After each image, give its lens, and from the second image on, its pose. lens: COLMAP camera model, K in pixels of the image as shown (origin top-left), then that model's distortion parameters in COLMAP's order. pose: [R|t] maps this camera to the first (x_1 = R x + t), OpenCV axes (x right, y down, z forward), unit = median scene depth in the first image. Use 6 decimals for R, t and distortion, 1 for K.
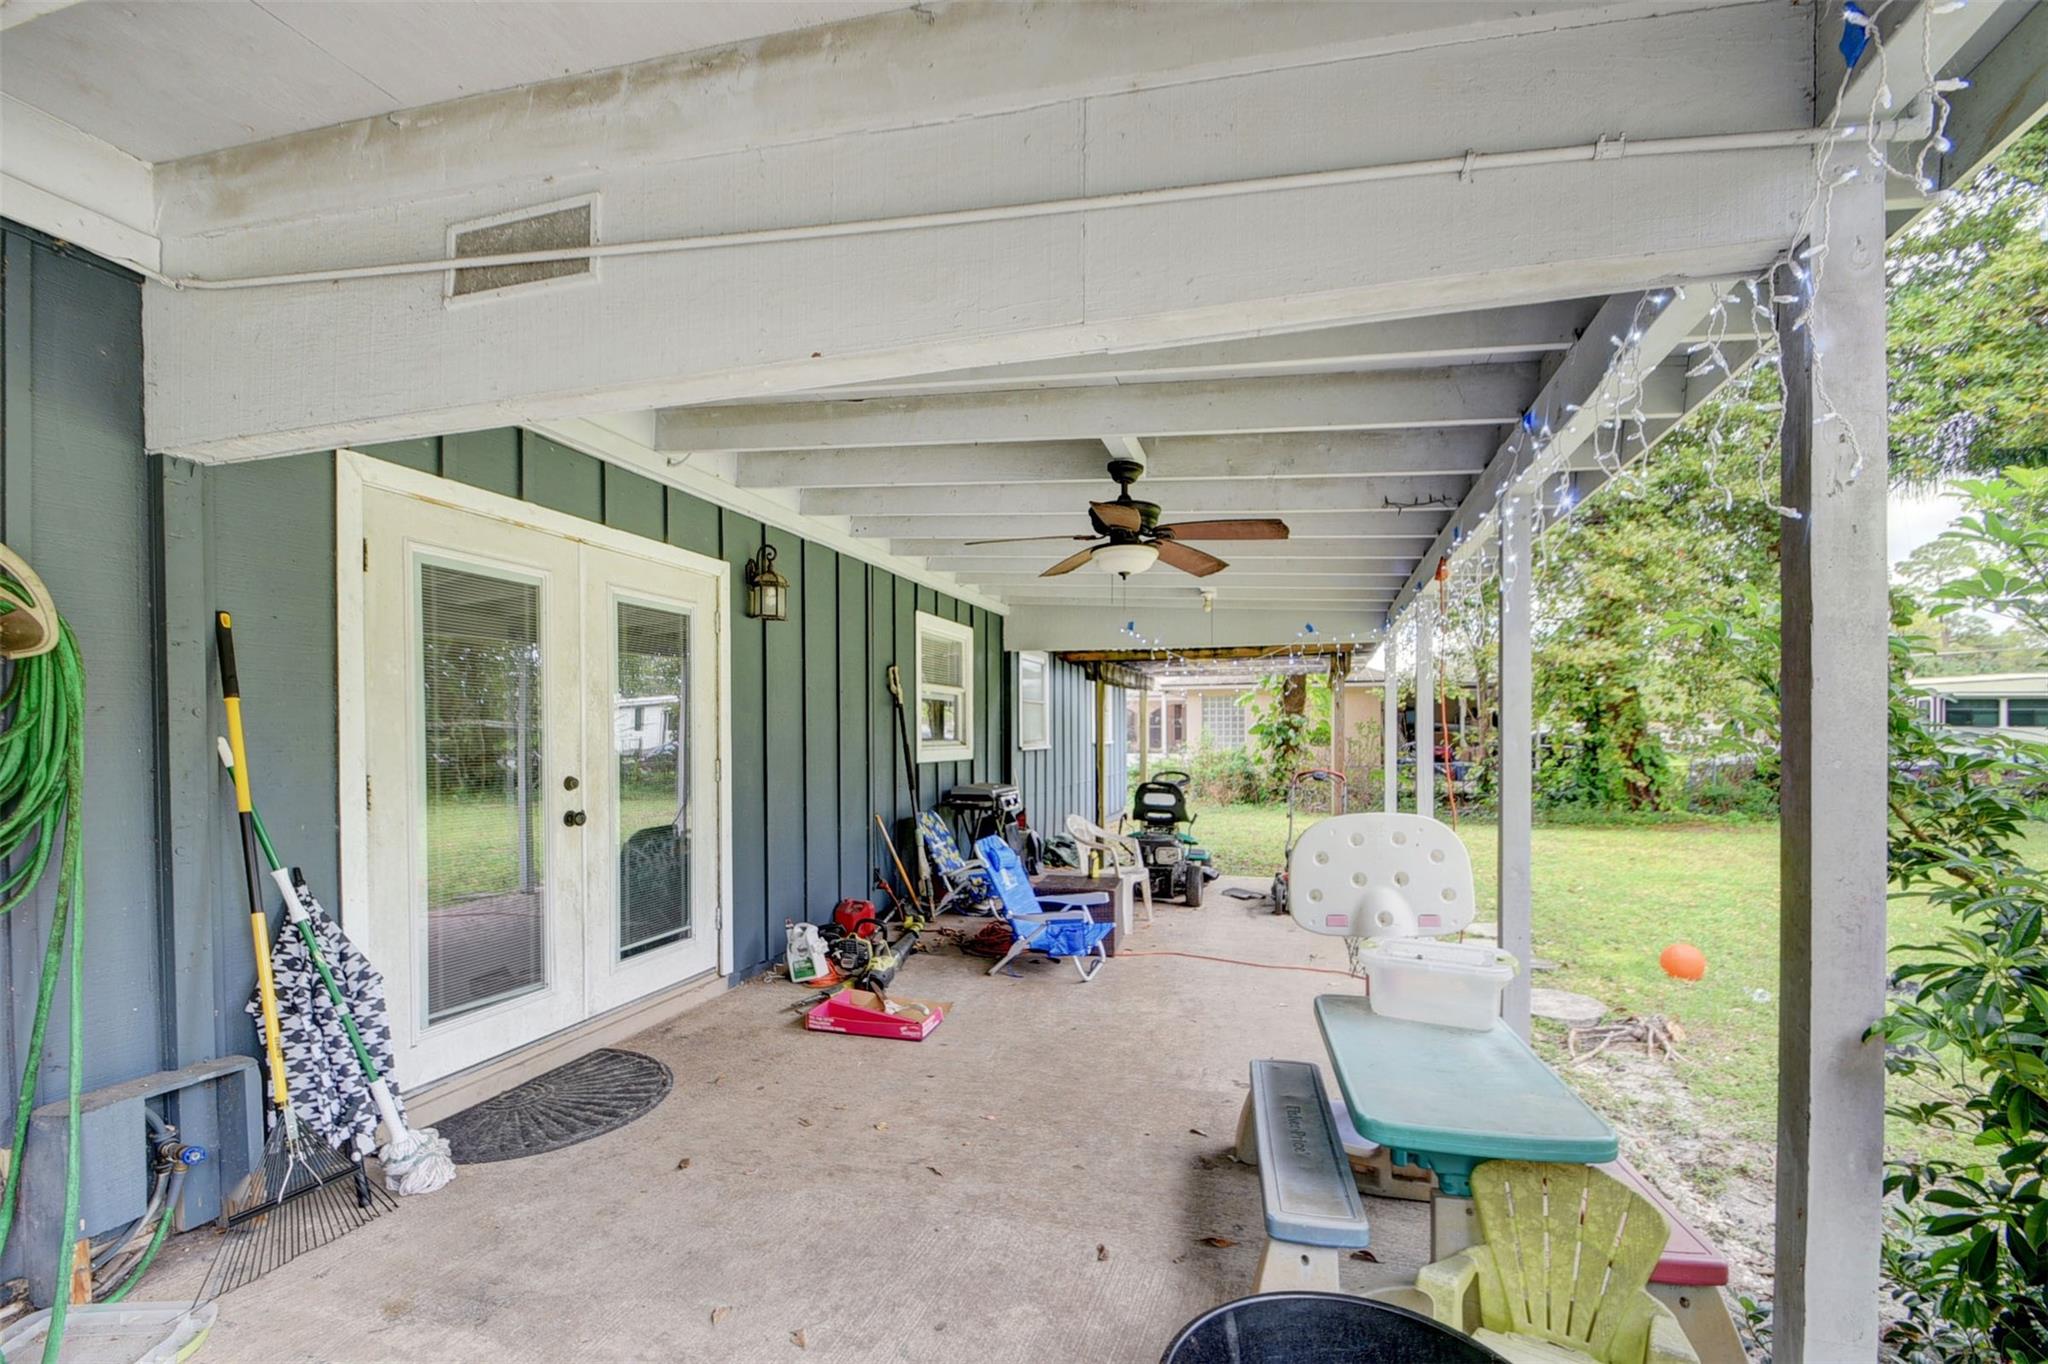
lens RADIAL K [[901.7, 0, 1013.2], [0, 901.7, 742.2], [0, 0, 1]] dist [0.018572, -0.020416]
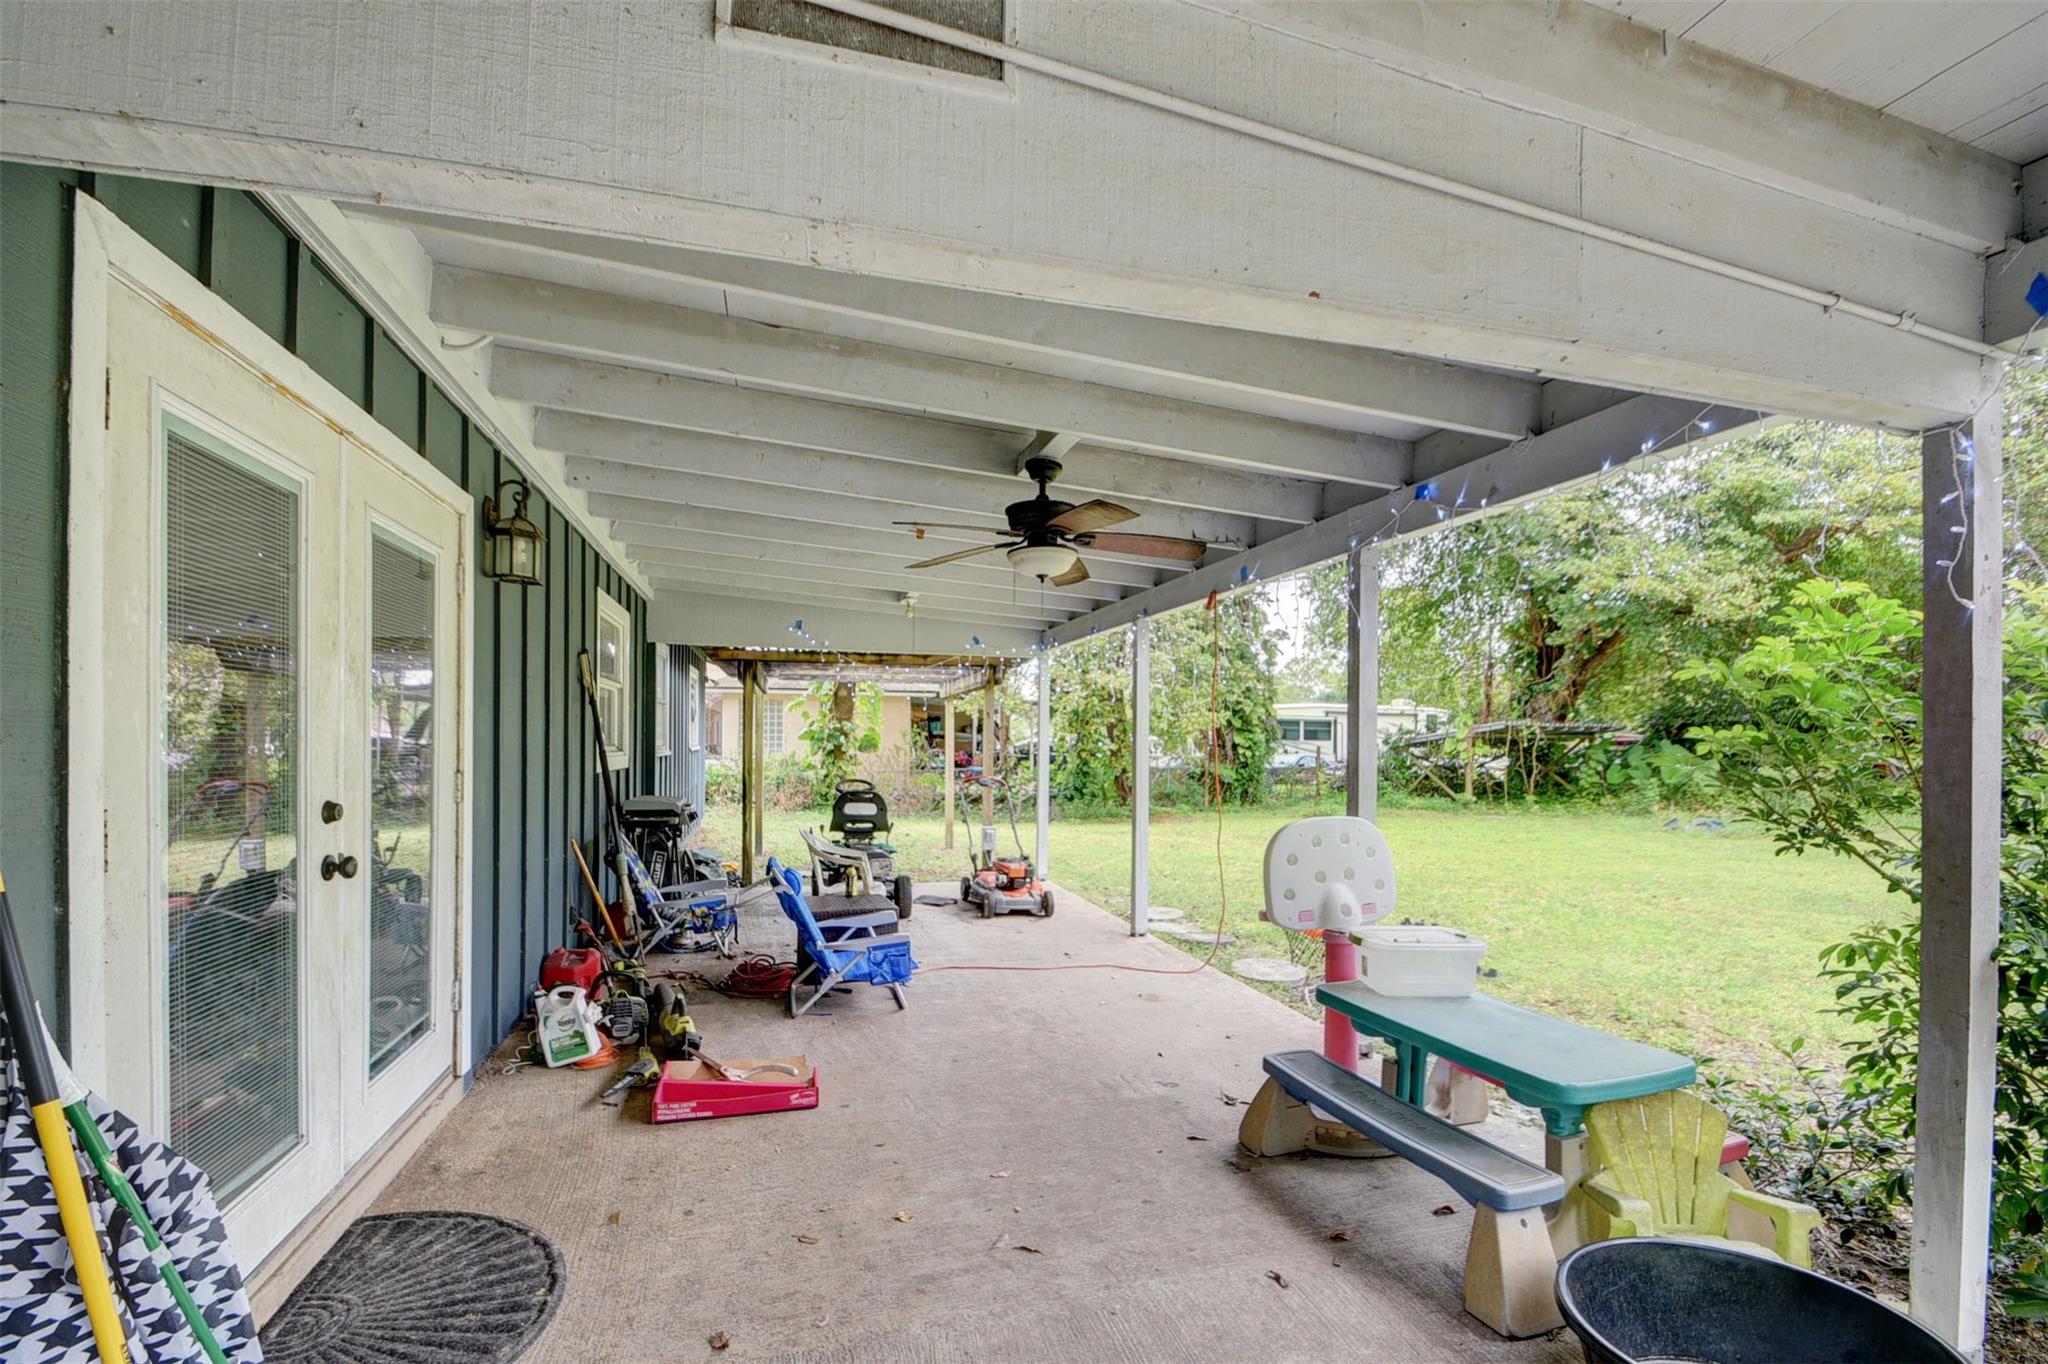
lens RADIAL K [[901.7, 0, 1013.2], [0, 901.7, 742.2], [0, 0, 1]] dist [0.018572, -0.020416]
pose [[0.845656, 0.010838, 0.533618, -0.327076], [-0.007793, 0.999938, -0.007959, -0.001493], [-0.533671, 0.002573, 0.845688, 0.160024]]
